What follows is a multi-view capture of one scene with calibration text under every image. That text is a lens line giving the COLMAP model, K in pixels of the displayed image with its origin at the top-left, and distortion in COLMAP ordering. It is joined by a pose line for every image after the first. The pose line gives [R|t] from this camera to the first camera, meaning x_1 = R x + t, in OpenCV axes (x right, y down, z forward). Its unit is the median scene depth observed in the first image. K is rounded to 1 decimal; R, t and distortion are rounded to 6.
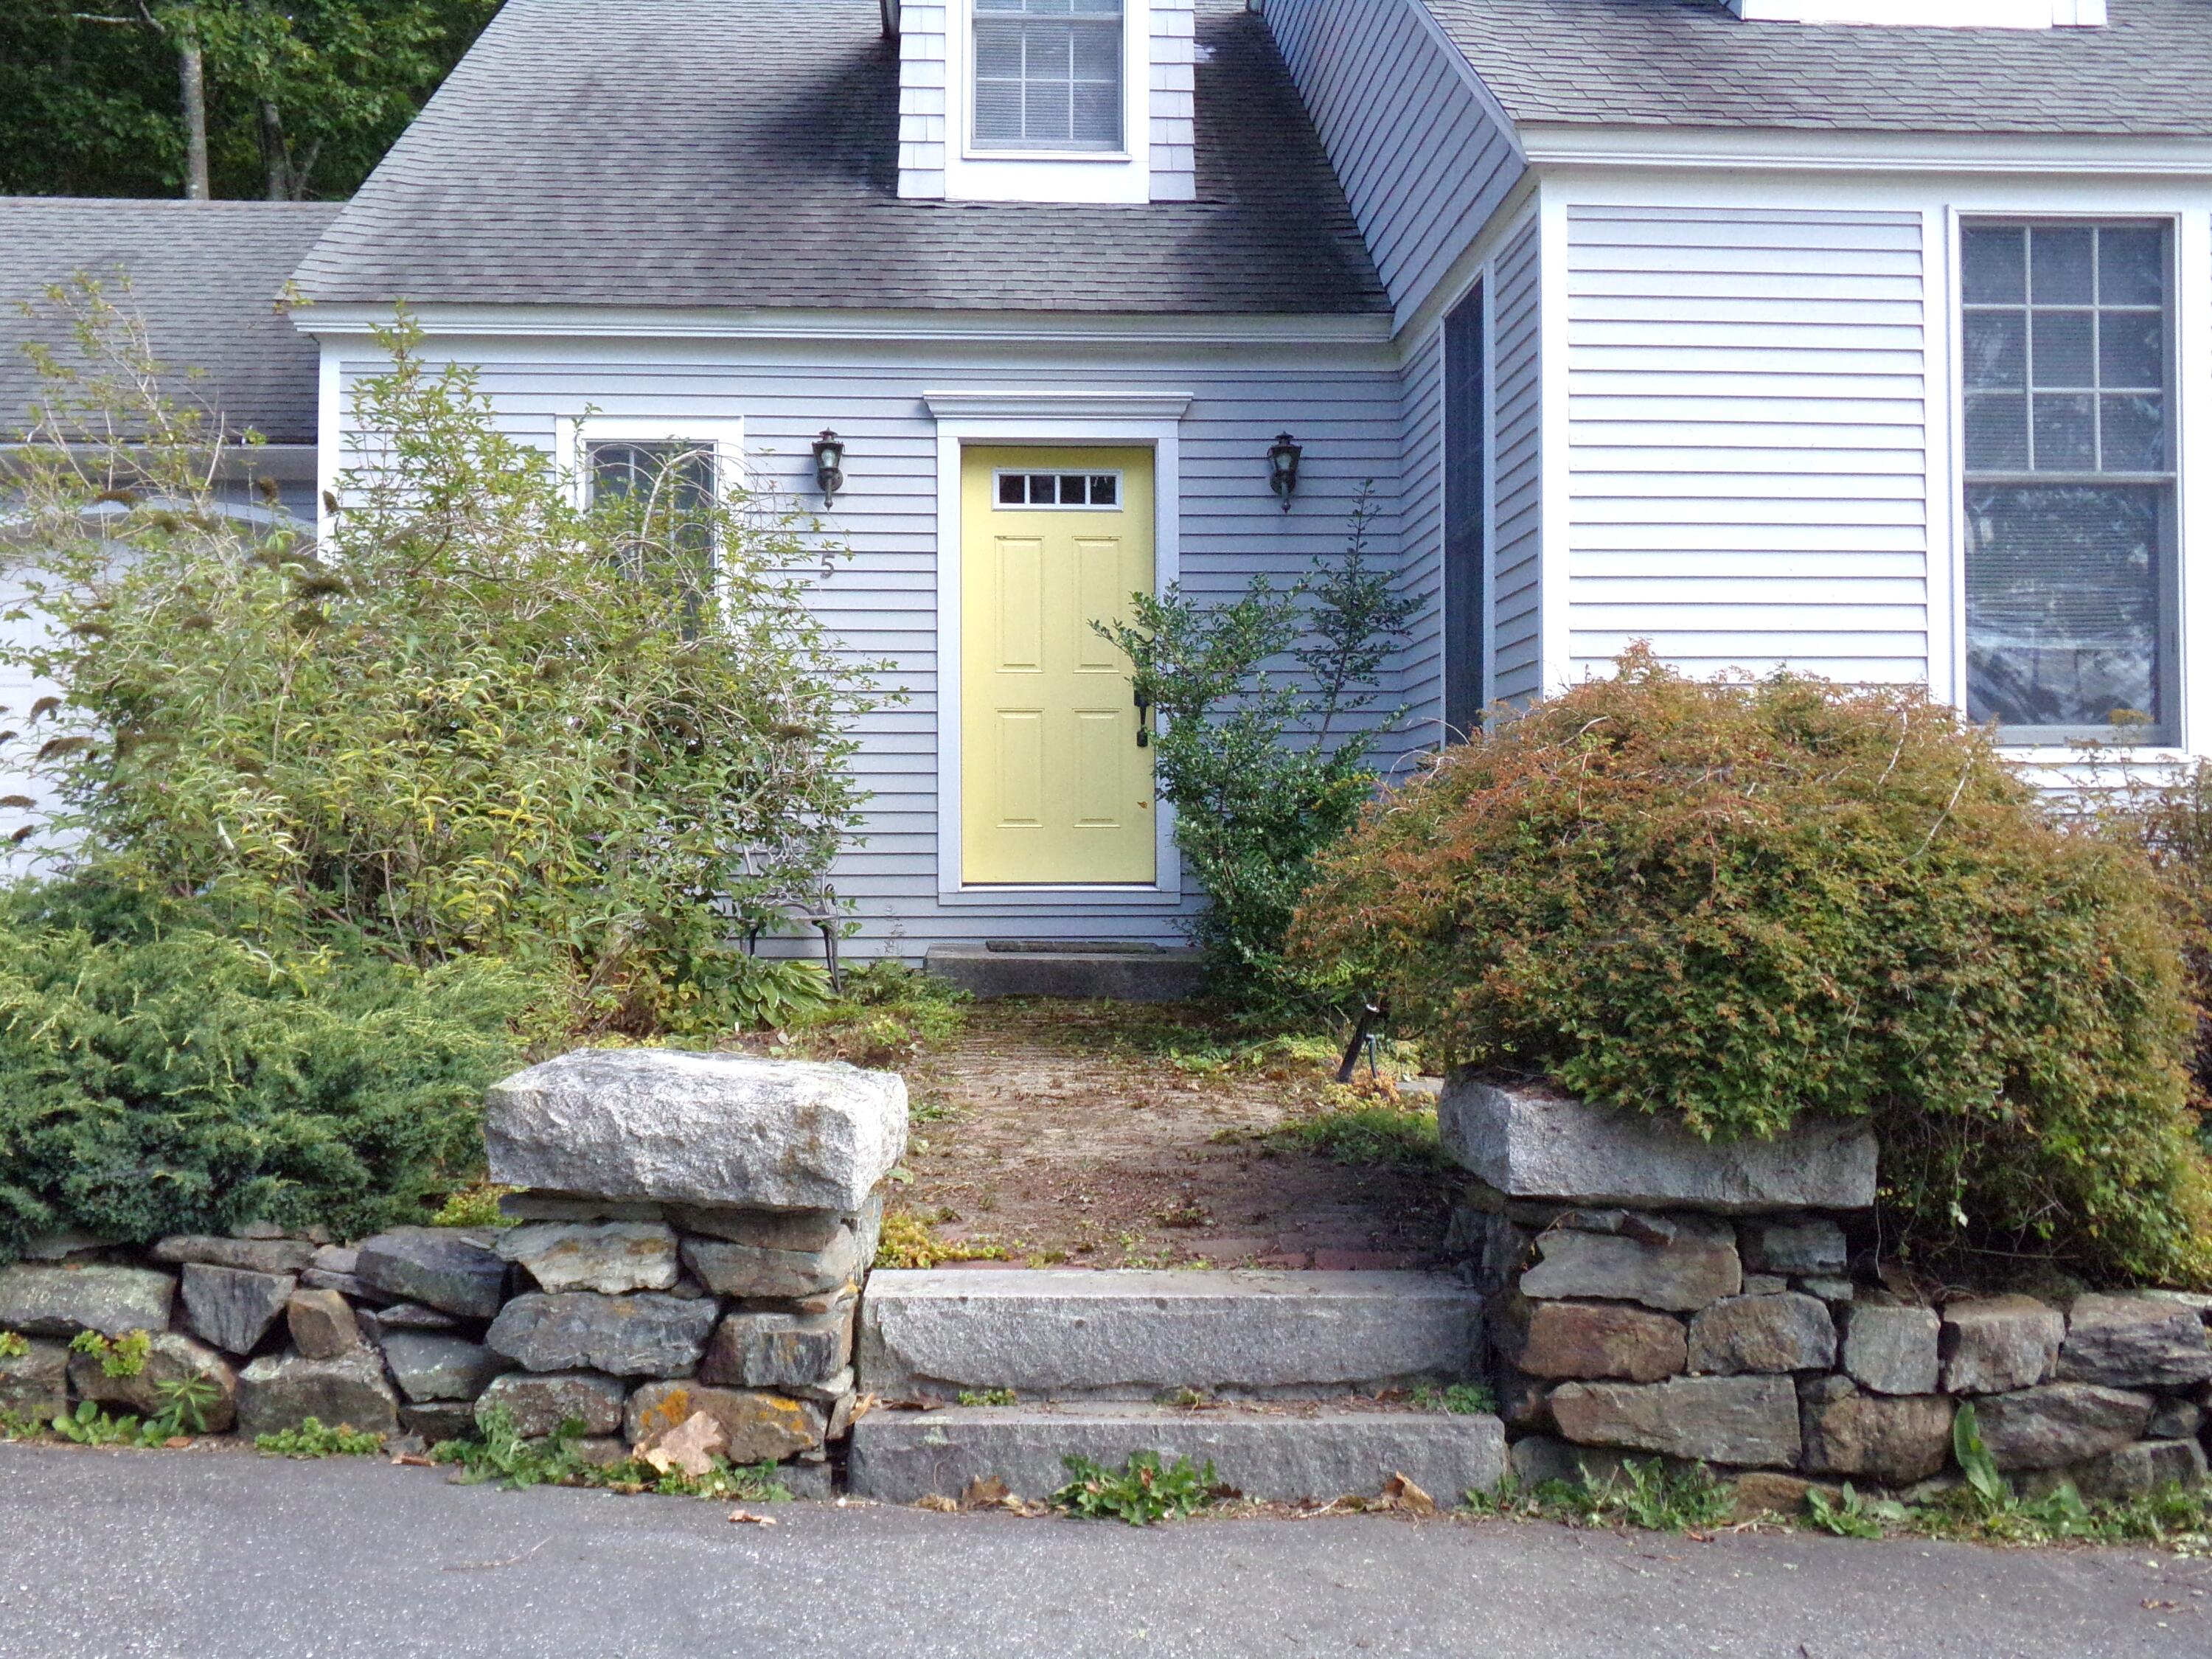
lens RADIAL K [[1407.3, 0, 1106.0], [0, 1407.3, 829.5], [0, 0, 1]] dist [-0.062369, -0.000607]
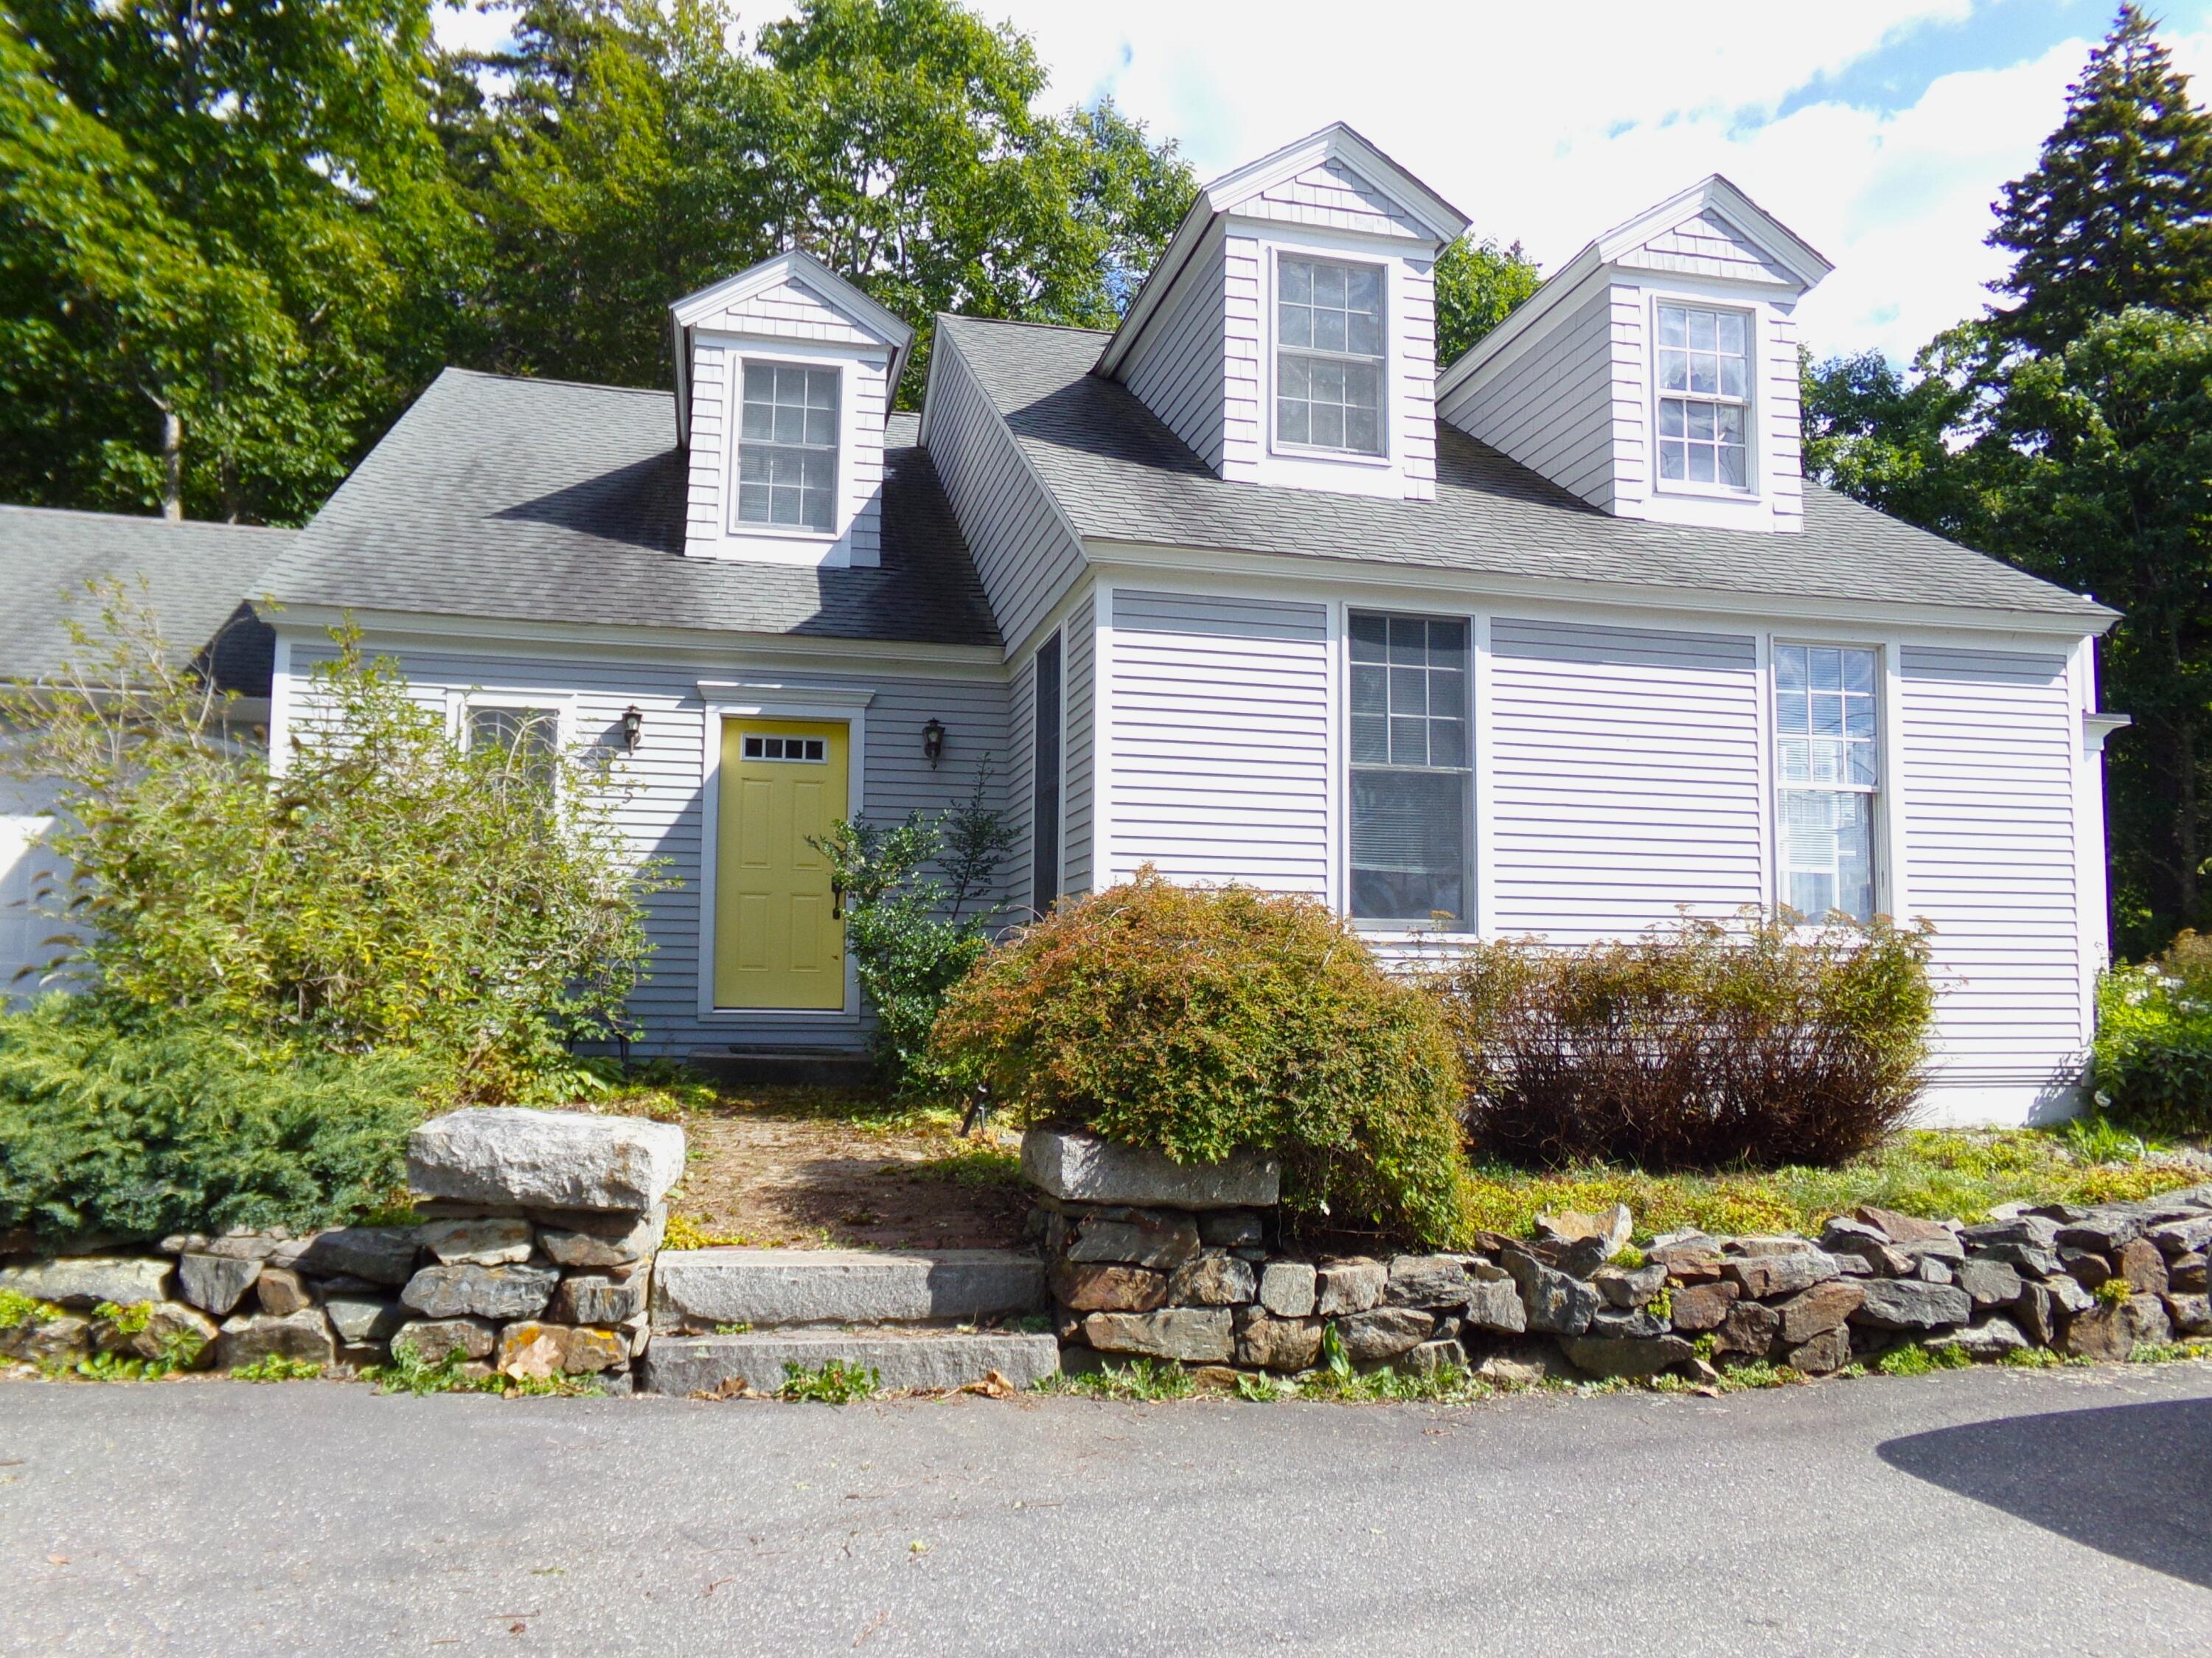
lens RADIAL K [[1609.8, 0, 1102.3], [0, 1609.8, 887.1], [0, 0, 1]] dist [-0.001116, 0.192827]
pose [[0.973055, 0.027953, 0.228871, -0.109922], [-0.011887, 0.997386, -0.071279, 0.032257], [-0.230265, 0.066638, 0.970844, -0.890394]]
